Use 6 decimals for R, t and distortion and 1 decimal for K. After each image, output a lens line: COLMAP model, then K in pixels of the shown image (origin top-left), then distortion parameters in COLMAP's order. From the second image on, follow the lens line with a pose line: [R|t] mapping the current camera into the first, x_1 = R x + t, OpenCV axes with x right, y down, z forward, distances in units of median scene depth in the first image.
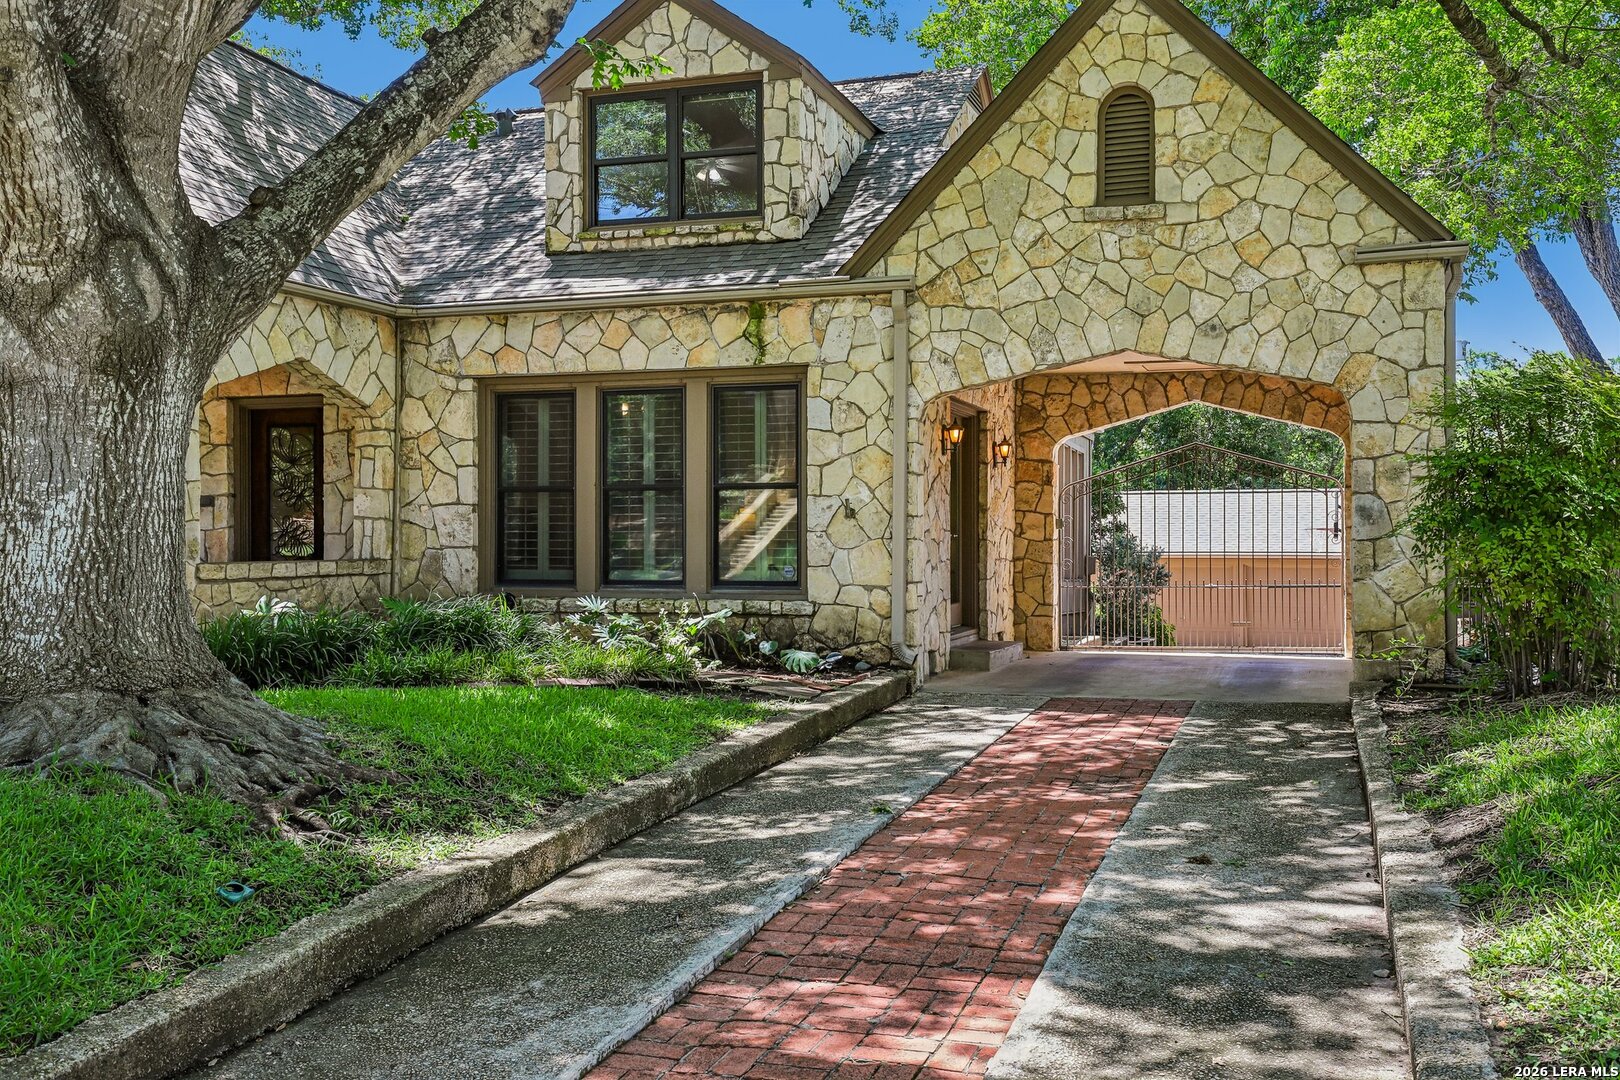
lens RADIAL K [[1516.6, 0, 807.6], [0, 1516.6, 534.8], [0, 0, 1]] dist [0.047184, 0.000000]
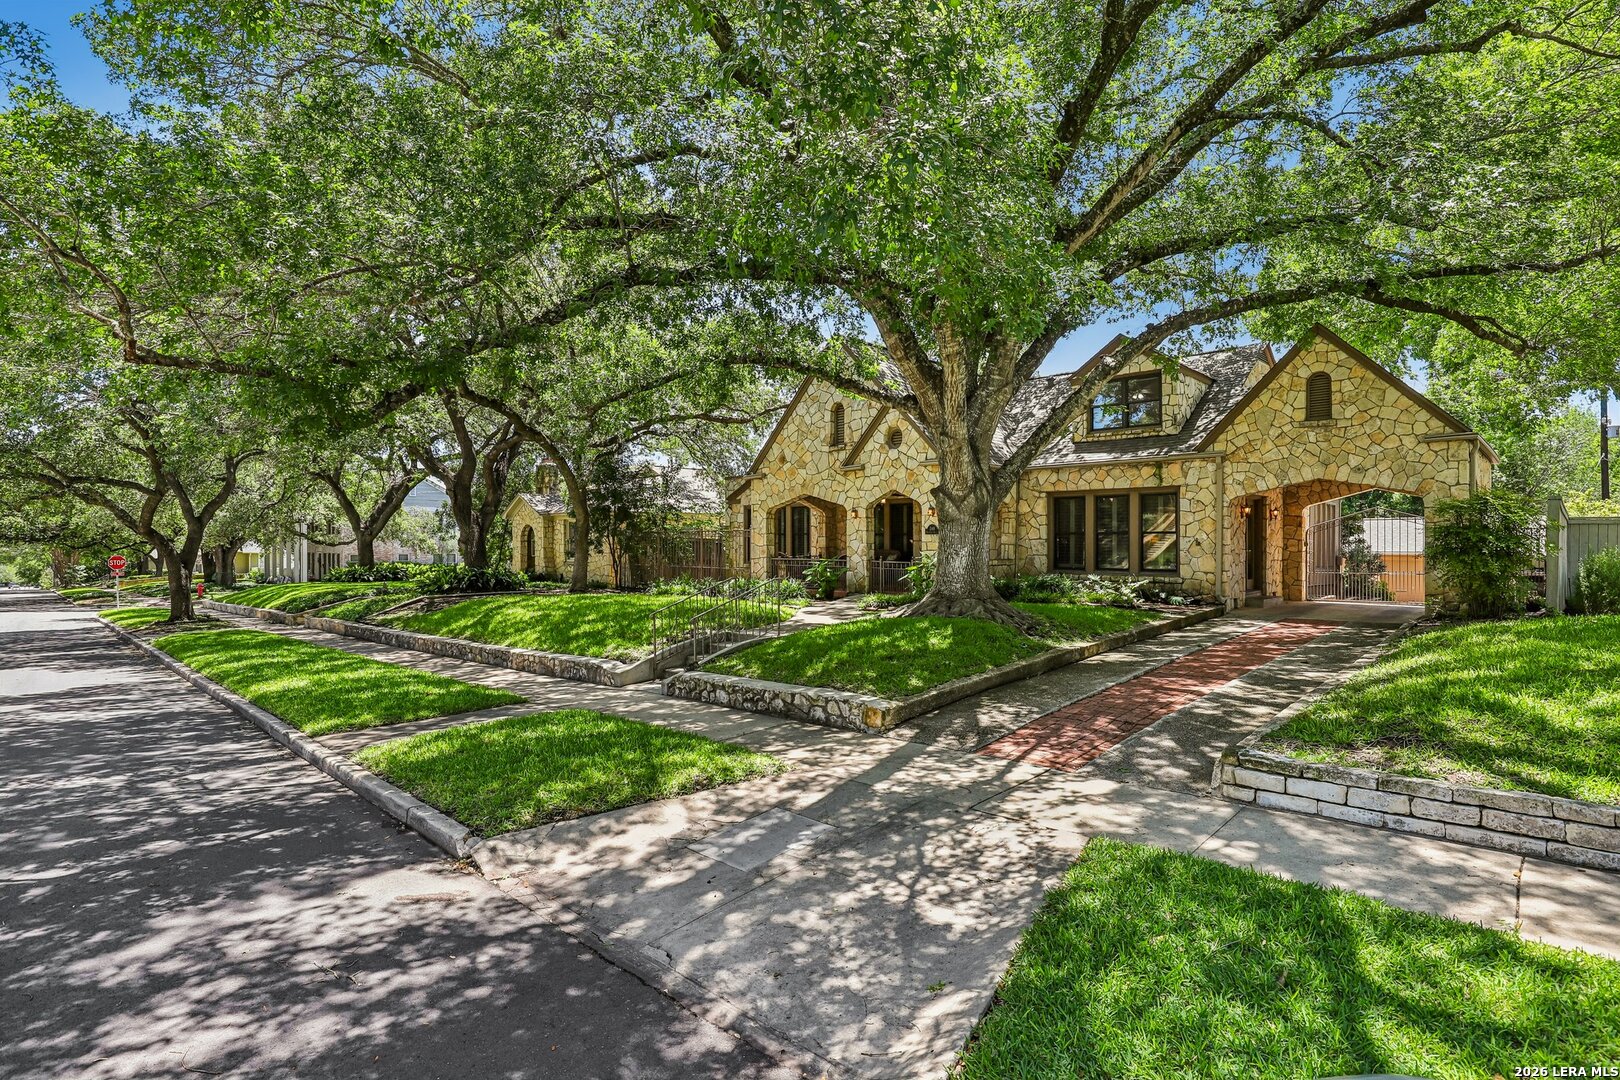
lens RADIAL K [[797.5, 0, 818.9], [0, 797.5, 540.7], [0, 0, 1]] dist [-0.022569, 0.000242]
pose [[0.903337, -0.000878, -0.428931, 0.021791], [0.003298, 0.999983, 0.004901, -0.025365], [0.428920, -0.005842, 0.903324, -0.442403]]
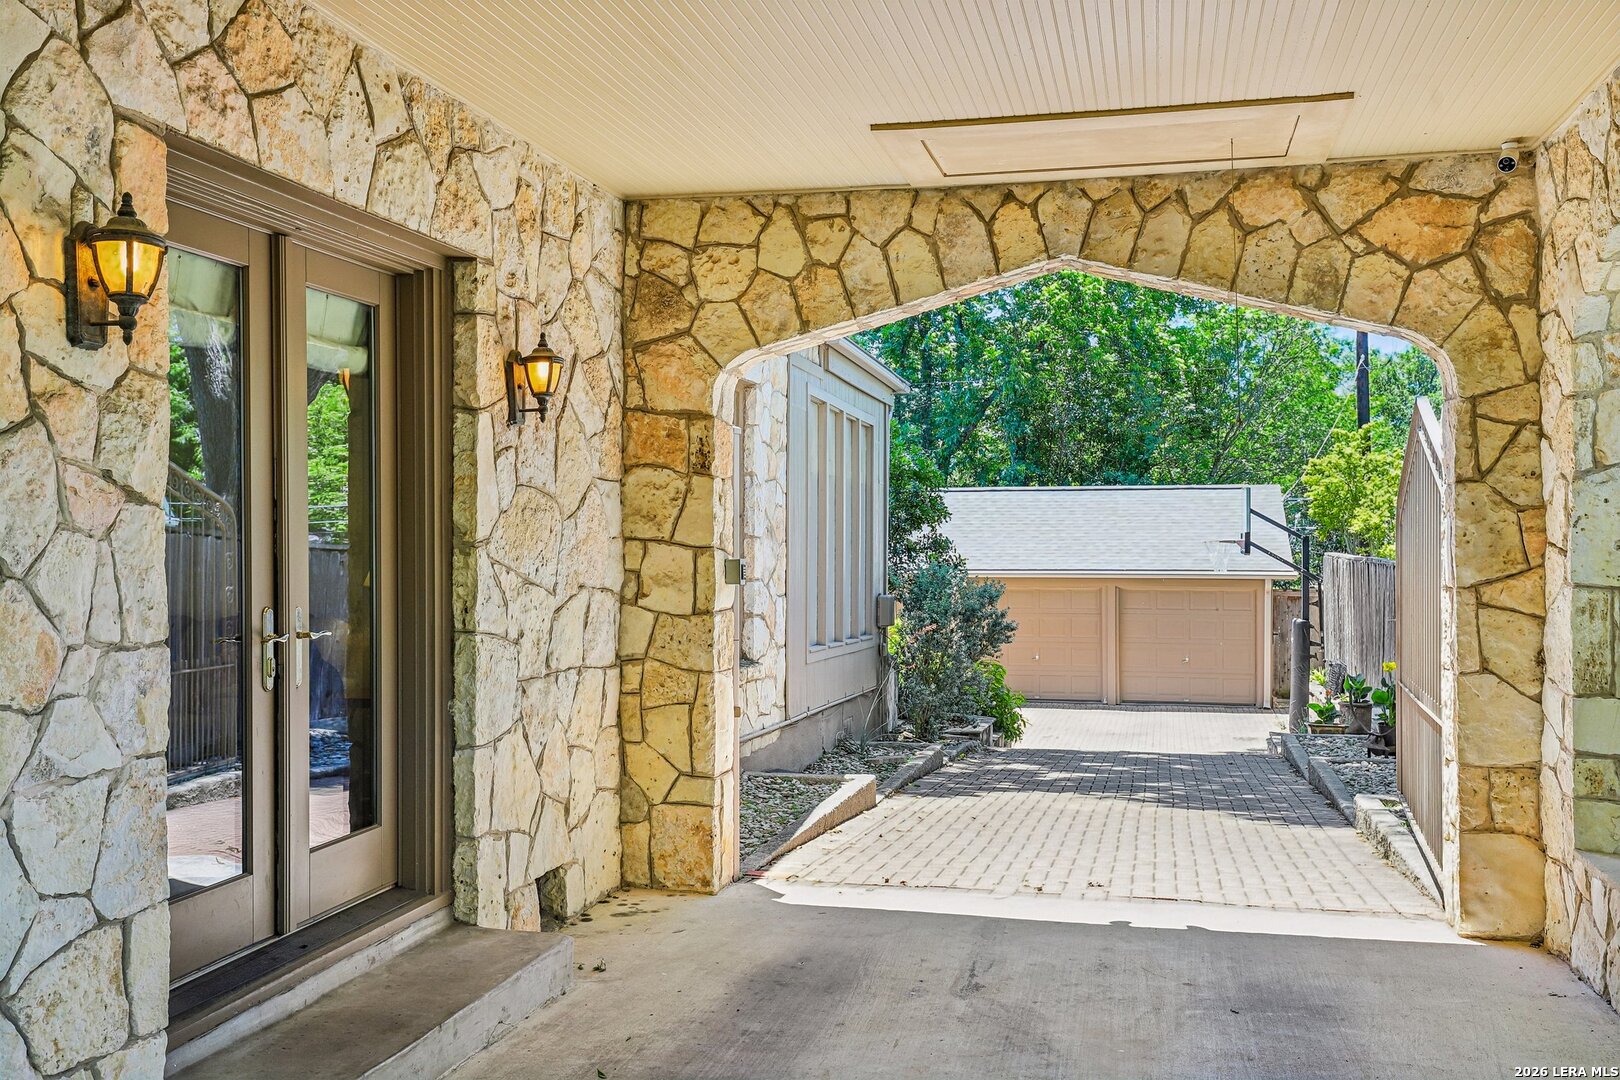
lens RADIAL K [[1516.6, 0, 810.0], [0, 1516.6, 544.7], [0, 0, 1]] dist [0.047184, 0.000000]
pose [[0.995585, -0.000562, 0.093864, 0.182222], [-0.000362, 0.999952, 0.009830, -0.022486], [-0.093865, -0.009821, 0.995536, 0.734775]]
